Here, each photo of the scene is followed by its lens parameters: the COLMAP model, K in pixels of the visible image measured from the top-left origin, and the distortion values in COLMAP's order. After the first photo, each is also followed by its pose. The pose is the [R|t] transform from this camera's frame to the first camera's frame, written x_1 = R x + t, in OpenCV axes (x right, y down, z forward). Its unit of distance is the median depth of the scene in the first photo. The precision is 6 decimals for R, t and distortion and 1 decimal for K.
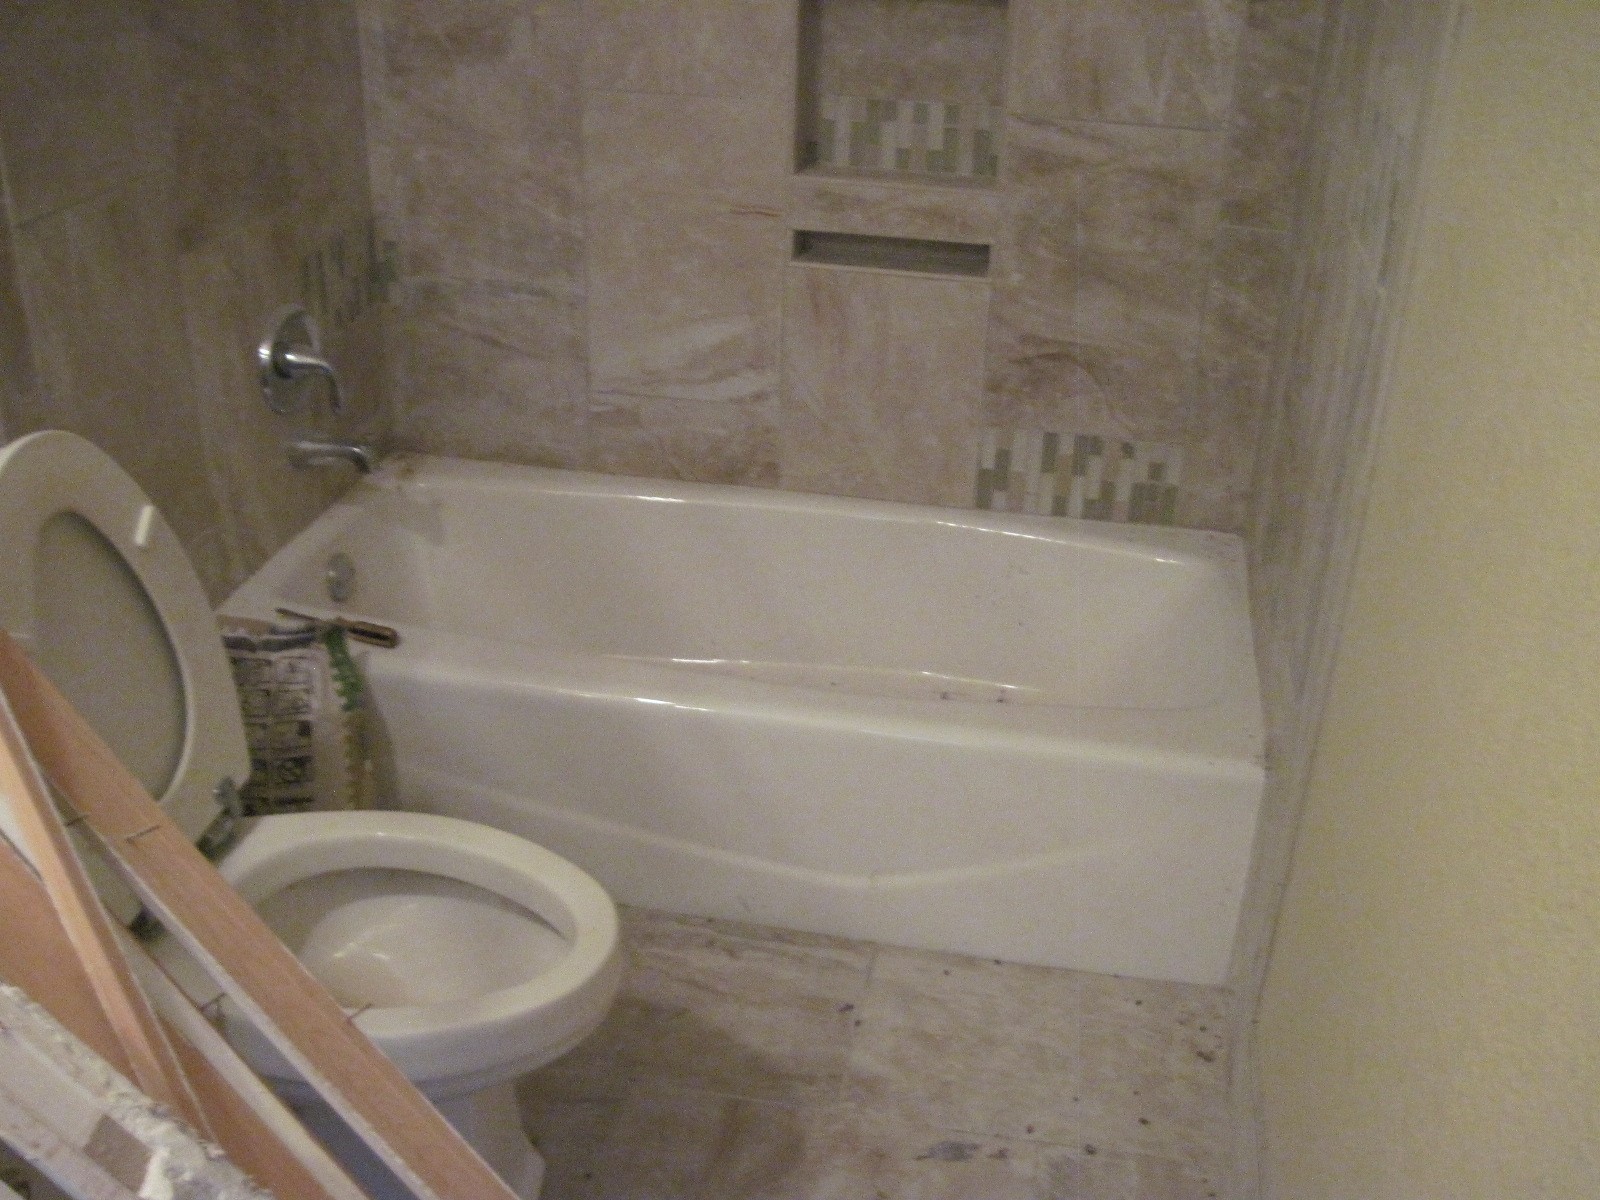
lens RADIAL K [[1631.6, 0, 792.0], [0, 1631.6, 621.1], [0, 0, 1]] dist [-0.120072, 0.045596]
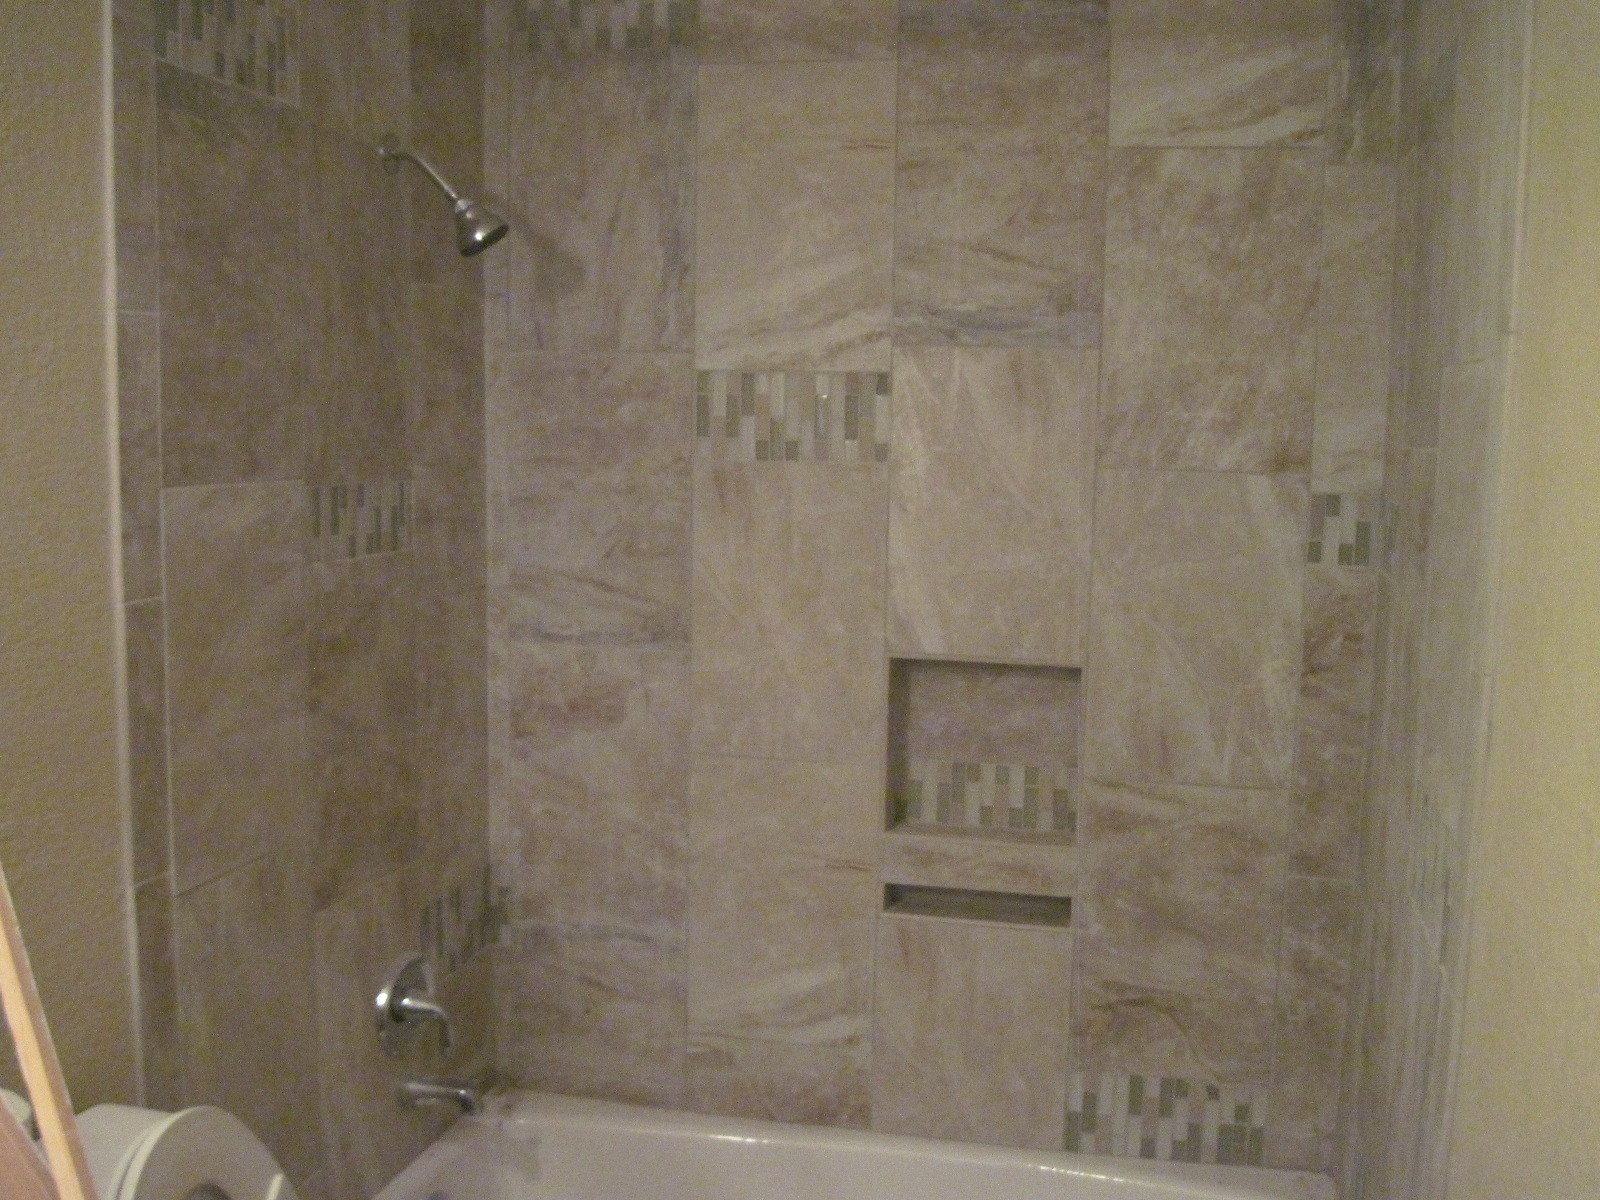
lens RADIAL K [[1644.4, 0, 800.0], [0, 1644.4, 600.0], [0, 0, 1]] dist [-0.119295, 0.033244]
pose [[0.999154, -0.002960, -0.041011, -0.009417], [-0.011395, 0.938407, -0.345344, -0.043496], [0.039507, 0.345520, 0.937580, -0.068883]]
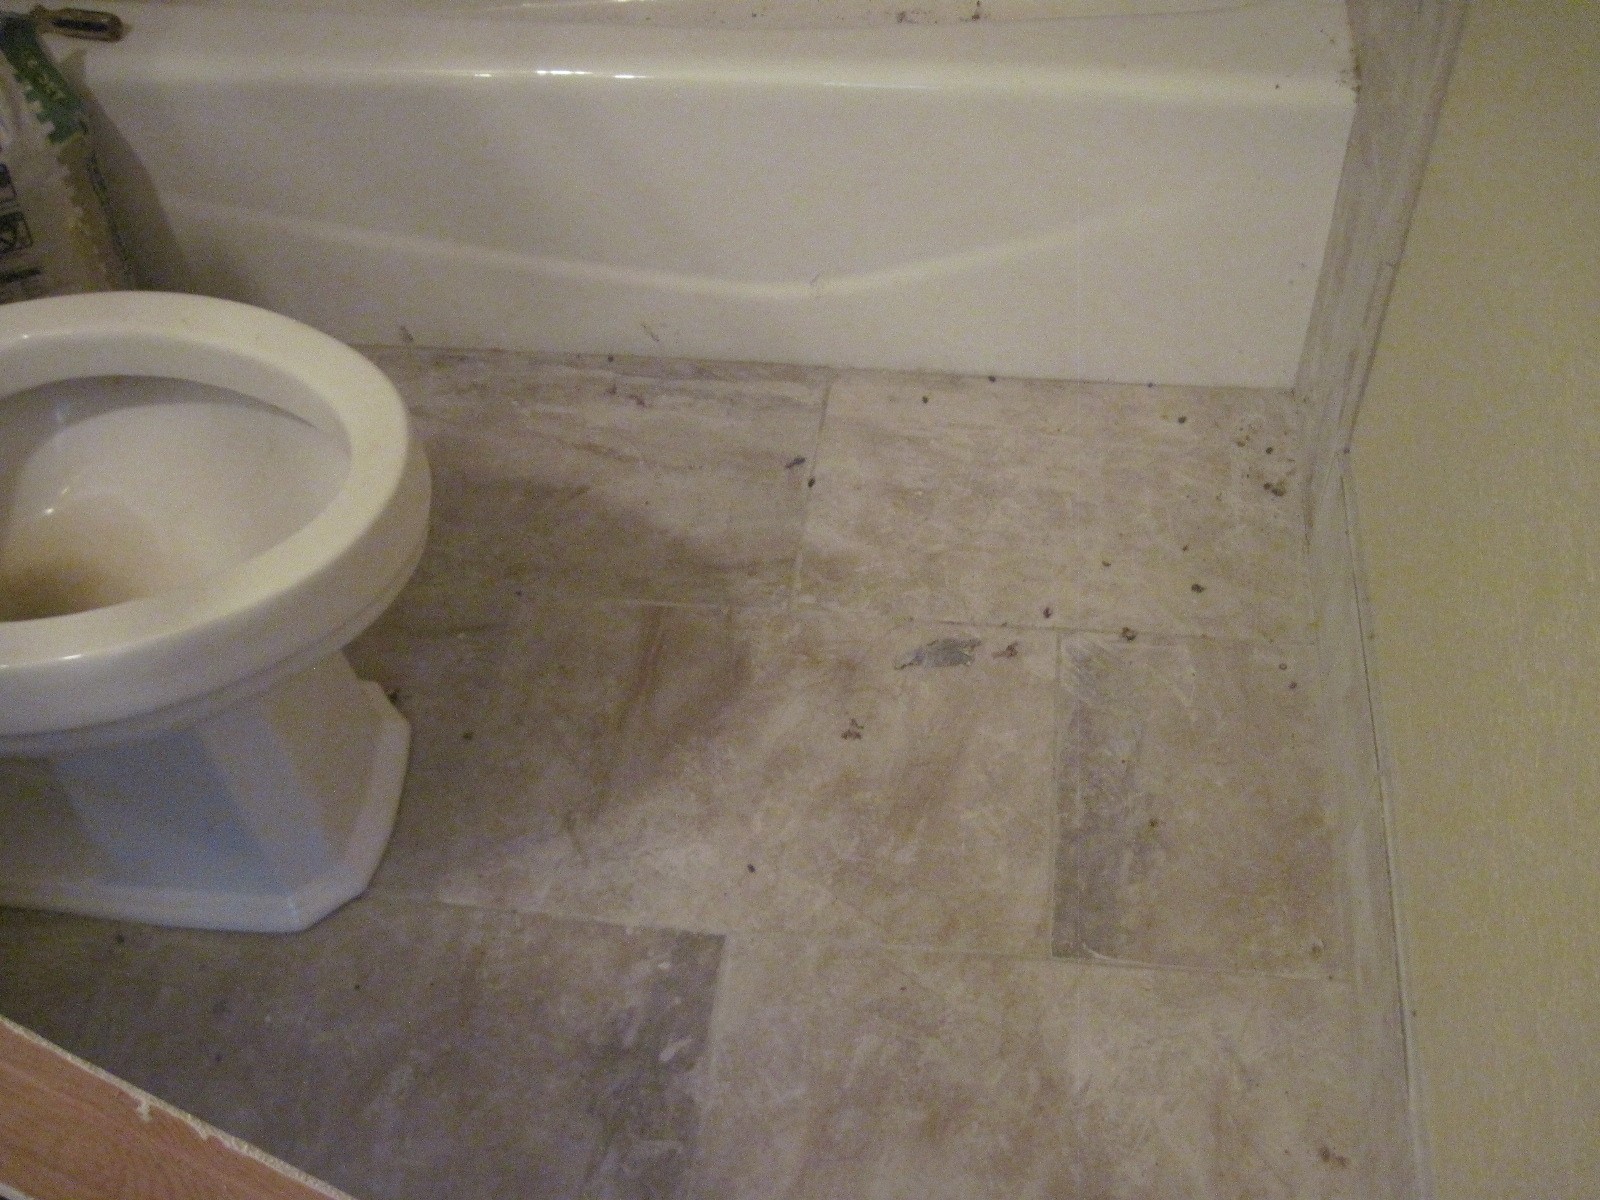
lens RADIAL K [[1644.4, 0, 800.0], [0, 1644.4, 600.0], [0, 0, 1]] dist [-0.119295, 0.033244]
pose [[0.994968, -0.098868, -0.016240, 0.045806], [0.097657, 0.920719, 0.377809, 0.009773], [-0.022400, -0.377494, 0.925741, 0.293337]]
